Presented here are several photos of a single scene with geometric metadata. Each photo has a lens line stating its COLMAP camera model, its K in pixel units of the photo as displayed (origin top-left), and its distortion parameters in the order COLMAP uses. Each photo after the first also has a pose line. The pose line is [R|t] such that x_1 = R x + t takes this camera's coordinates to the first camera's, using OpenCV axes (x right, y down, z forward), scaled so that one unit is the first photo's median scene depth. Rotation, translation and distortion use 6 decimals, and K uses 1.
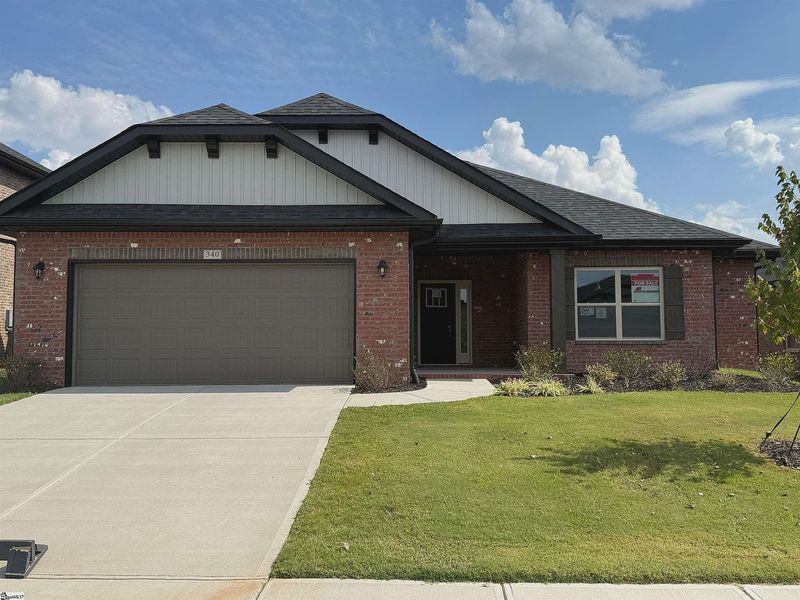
lens RADIAL K [[559.7, 0, 402.1], [0, 559.7, 305.4], [0, 0, 1]] dist [0.100295, -0.133908]
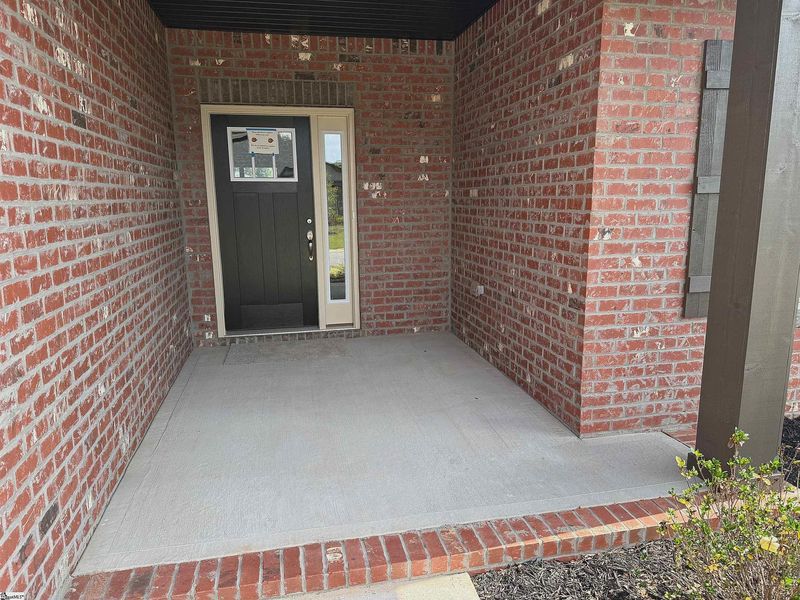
lens RADIAL K [[559.7, 0, 402.1], [0, 559.7, 305.4], [0, 0, 1]] dist [0.100295, -0.133908]
pose [[0.974132, -0.048197, 0.220782, 0.066424], [-0.005777, 0.971361, 0.237537, -0.007855], [-0.225908, -0.232668, 0.945955, 0.610669]]
